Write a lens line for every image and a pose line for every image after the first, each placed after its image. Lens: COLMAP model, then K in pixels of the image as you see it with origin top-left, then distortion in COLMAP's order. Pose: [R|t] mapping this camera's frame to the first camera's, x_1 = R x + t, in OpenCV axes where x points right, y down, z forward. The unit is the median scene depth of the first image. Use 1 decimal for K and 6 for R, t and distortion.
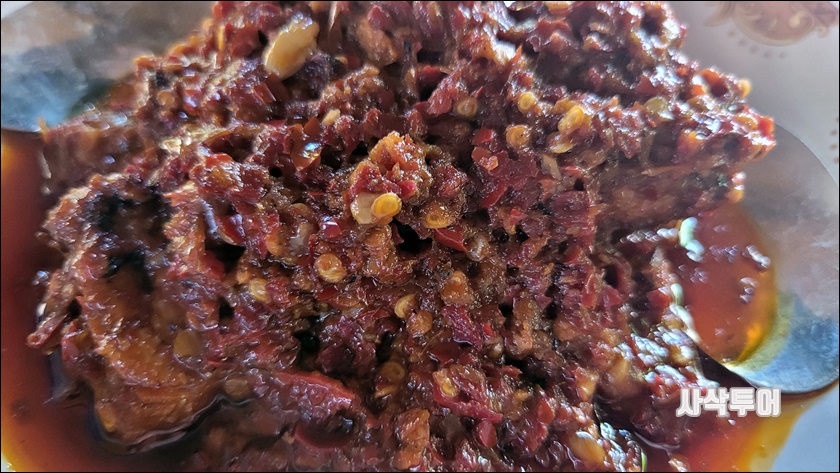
lens RADIAL K [[585.3, 0, 425.6], [0, 585.3, 241.1], [0, 0, 1]] dist [0.018722, -0.038574]
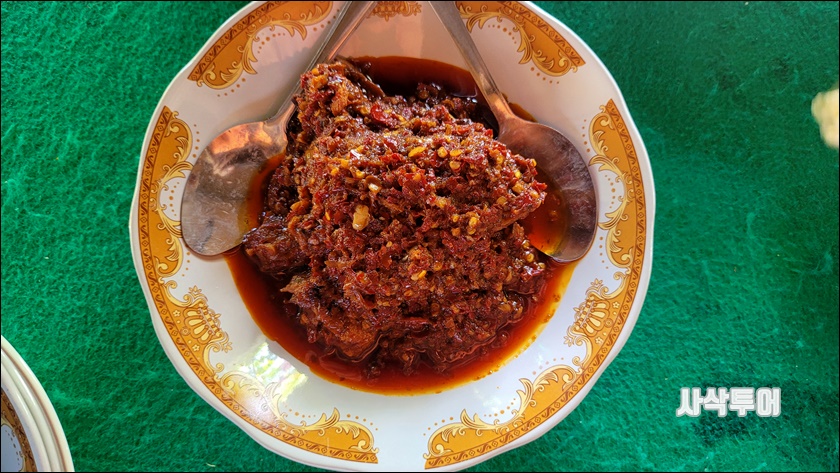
lens RADIAL K [[585.3, 0, 416.6], [0, 585.3, 234.7], [0, 0, 1]] dist [0.018722, -0.038574]
pose [[0.942987, -0.332799, 0.004473, -0.037213], [0.289491, 0.826758, 0.482355, -1.532417], [-0.164226, -0.453560, 0.875964, -1.394455]]
